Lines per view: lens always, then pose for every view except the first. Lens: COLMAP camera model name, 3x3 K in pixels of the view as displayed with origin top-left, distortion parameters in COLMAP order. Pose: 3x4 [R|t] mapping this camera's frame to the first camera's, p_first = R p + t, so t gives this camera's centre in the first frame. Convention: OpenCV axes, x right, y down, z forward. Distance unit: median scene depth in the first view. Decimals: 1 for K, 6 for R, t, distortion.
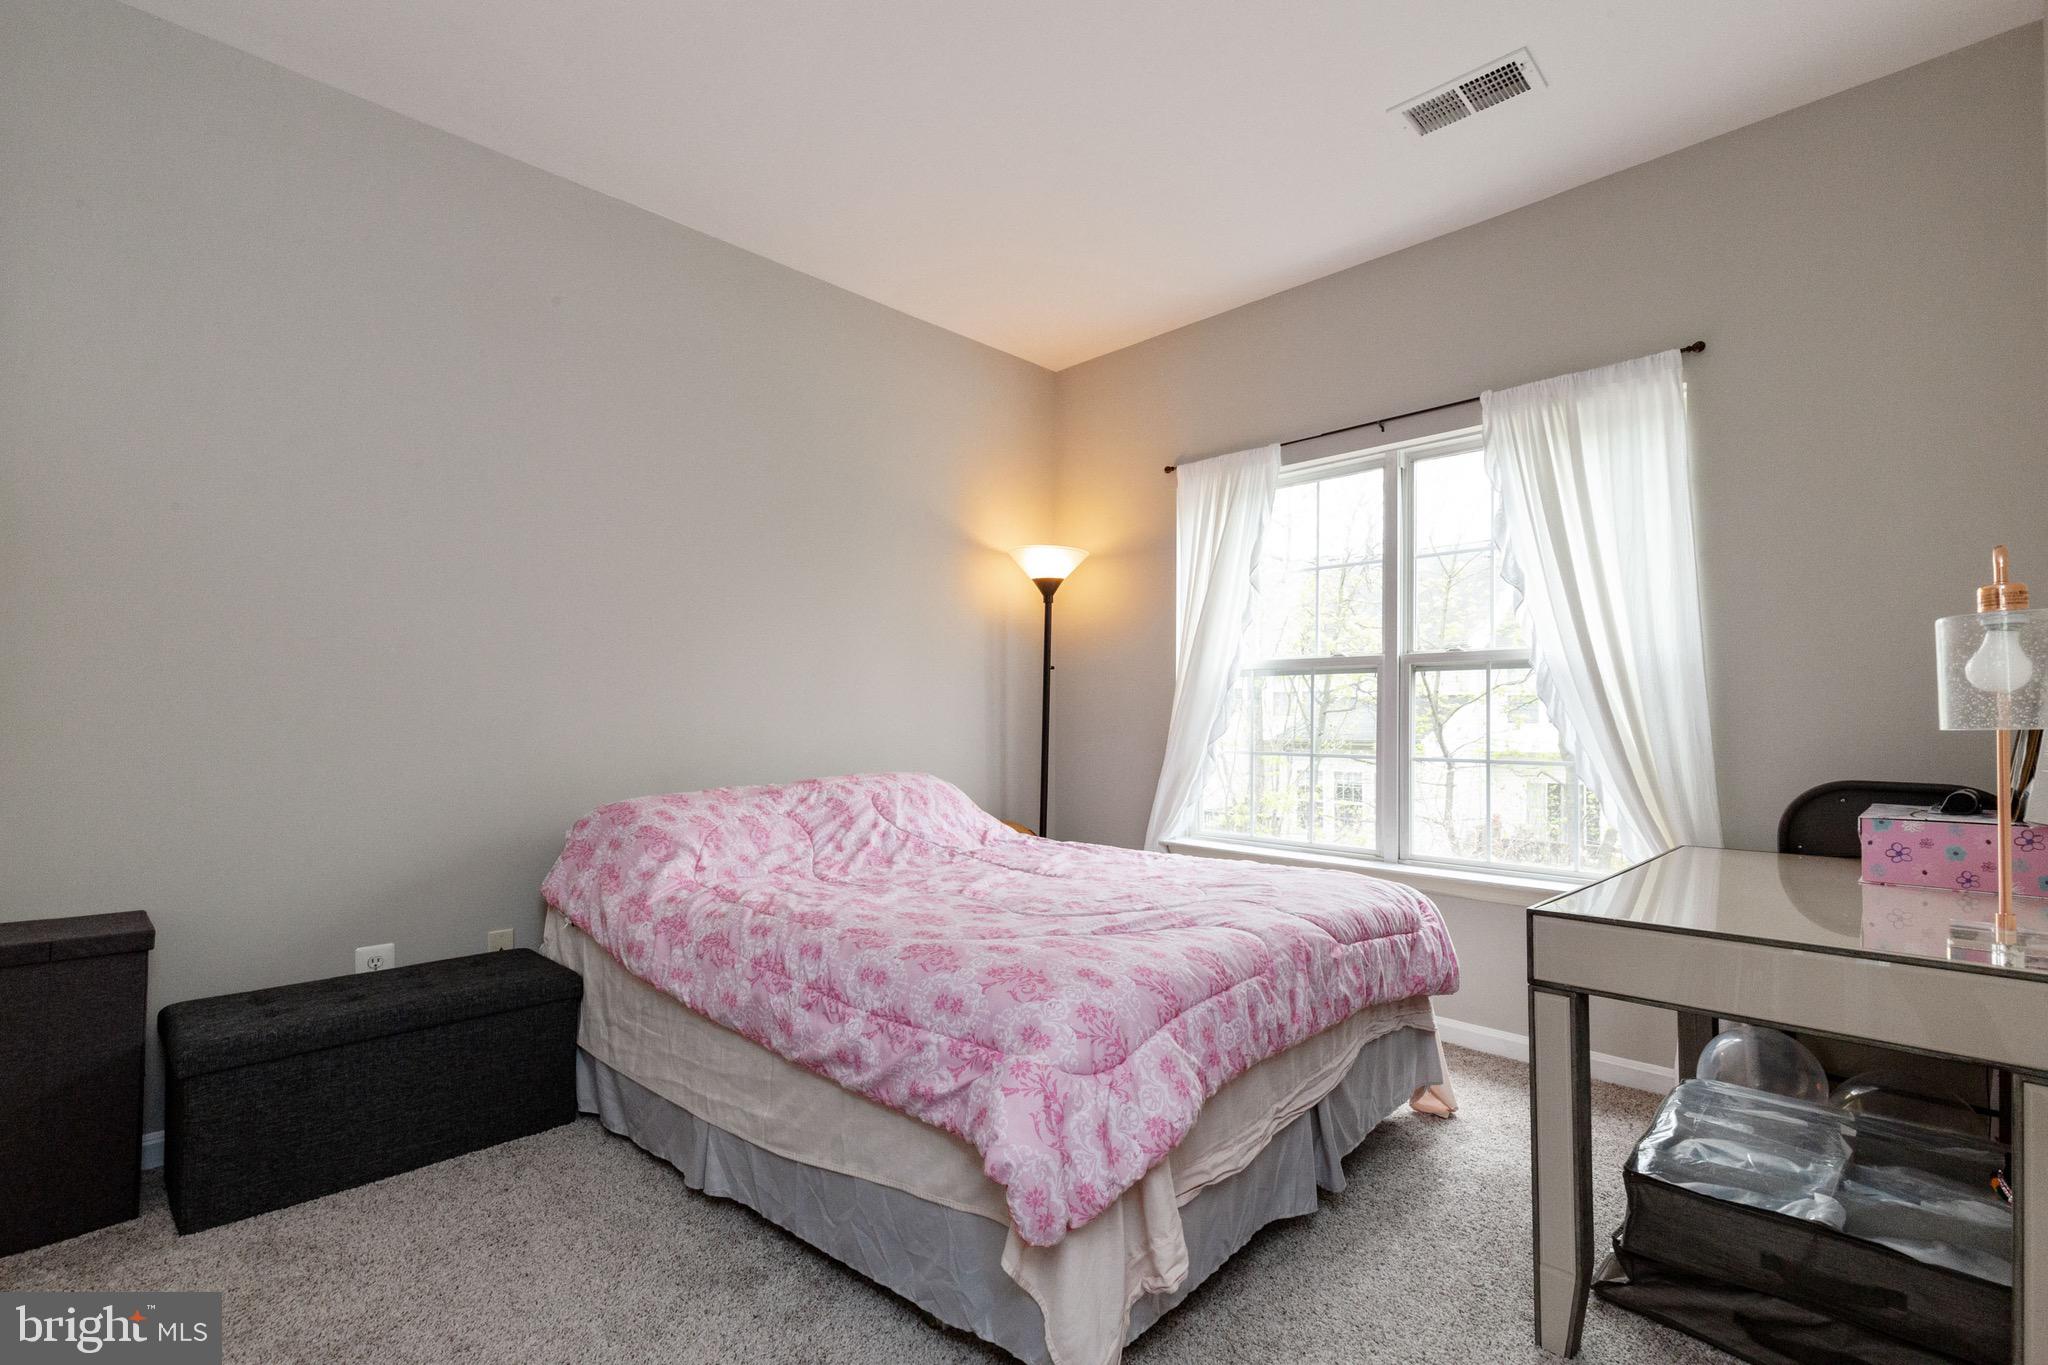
lens RADIAL K [[941.8, 0, 996.1], [0, 941.8, 714.3], [0, 0, 1]] dist [0.007408, -0.001665]
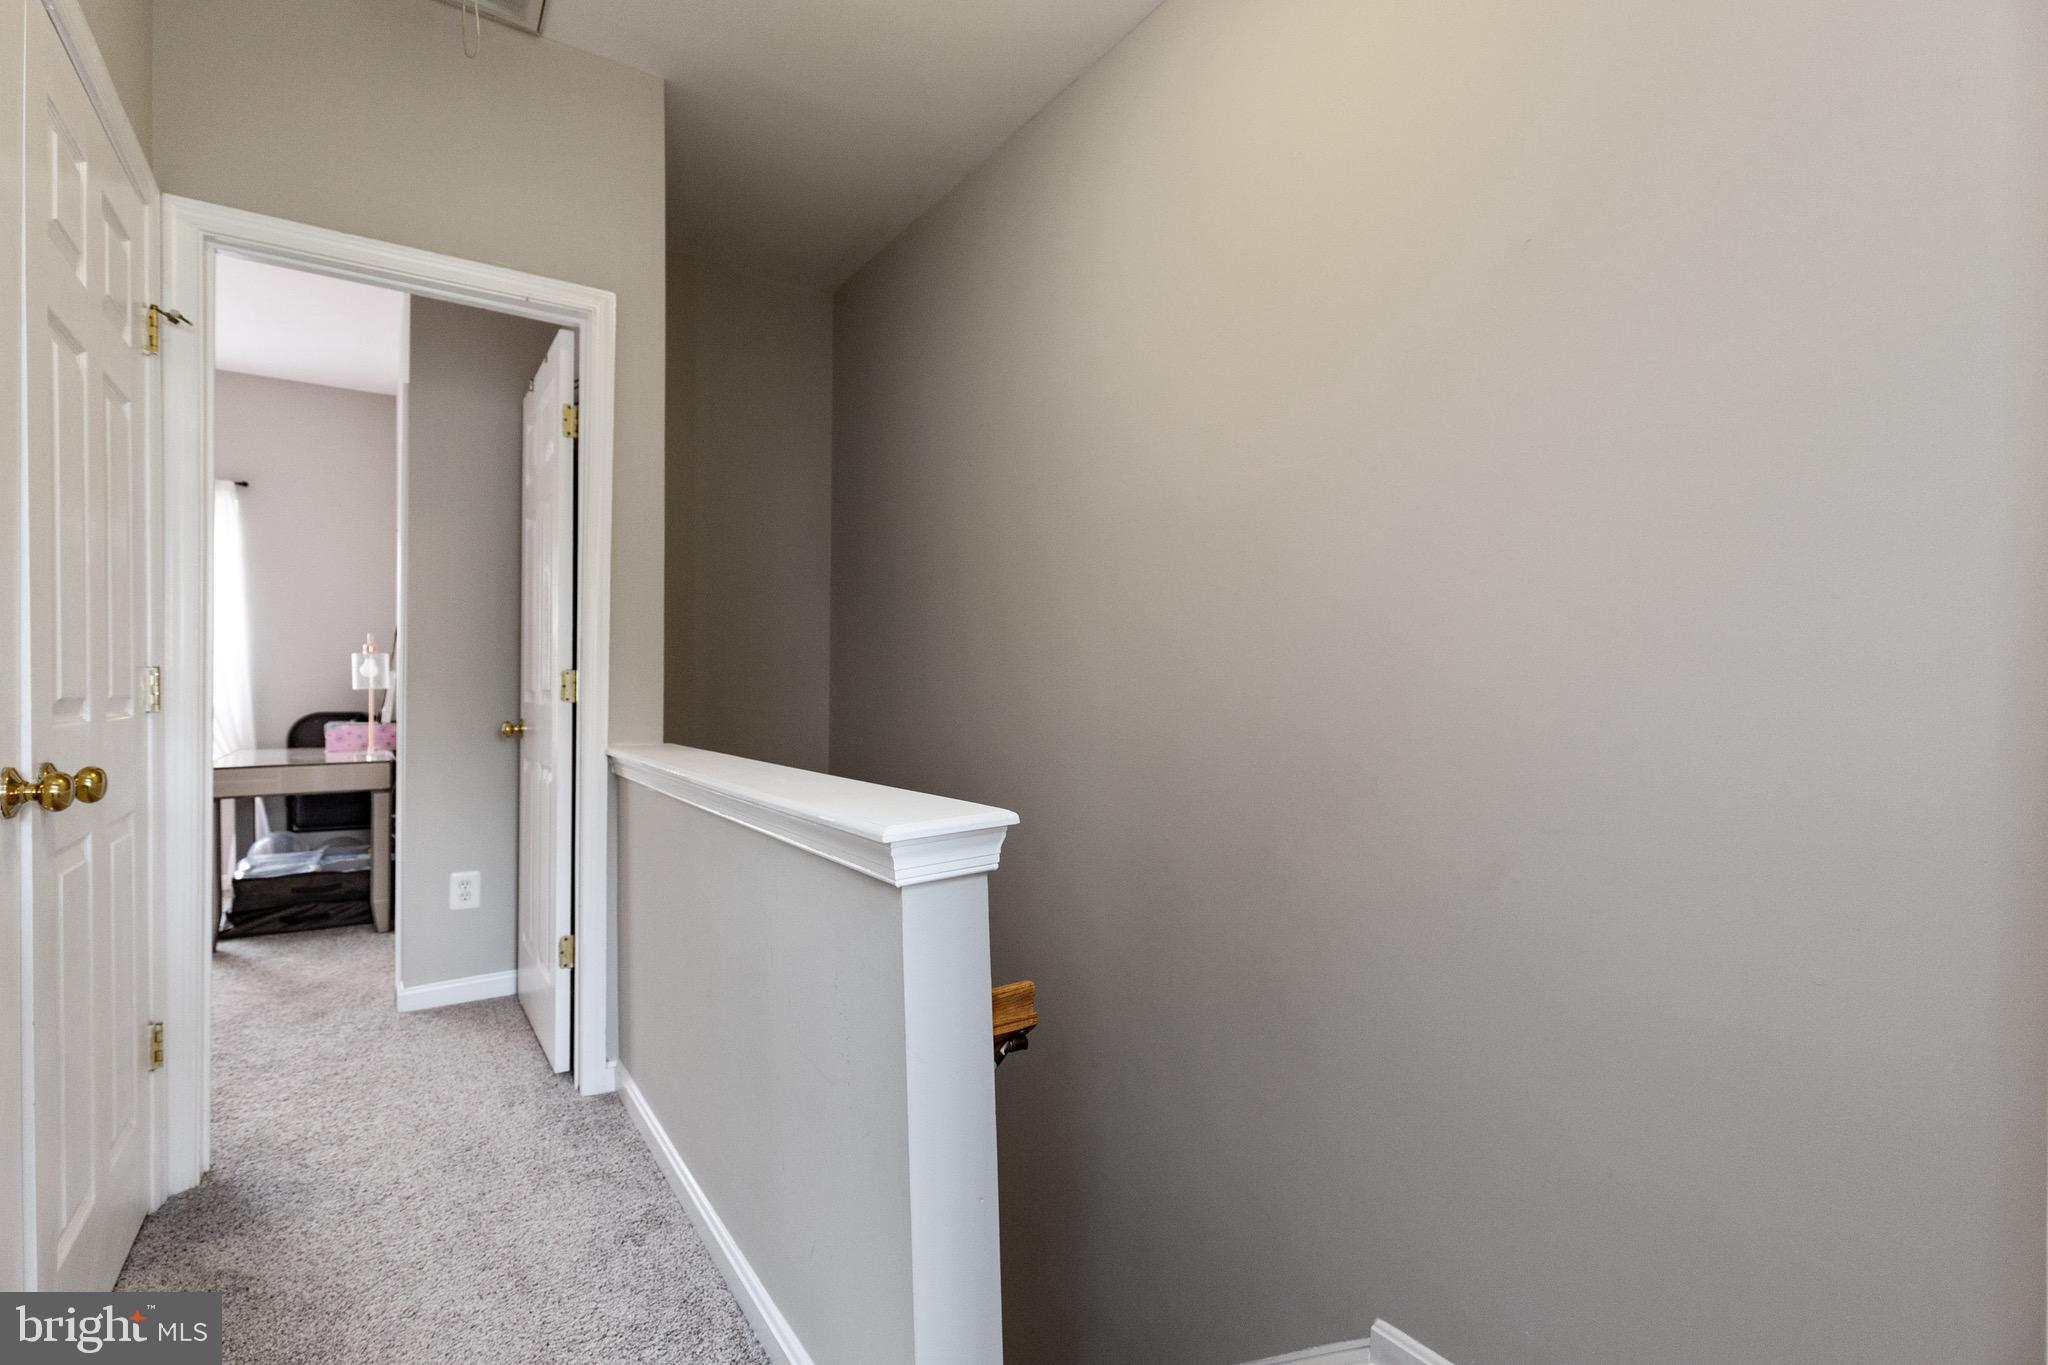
lens RADIAL K [[941.8, 0, 1033.0], [0, 941.8, 694.2], [0, 0, 1]] dist [0.007408, -0.001665]
pose [[0.167974, -0.004179, 0.985783, -0.686229], [-0.015615, 0.999854, 0.006900, -0.008576], [-0.985668, -0.016552, 0.167885, -0.699344]]
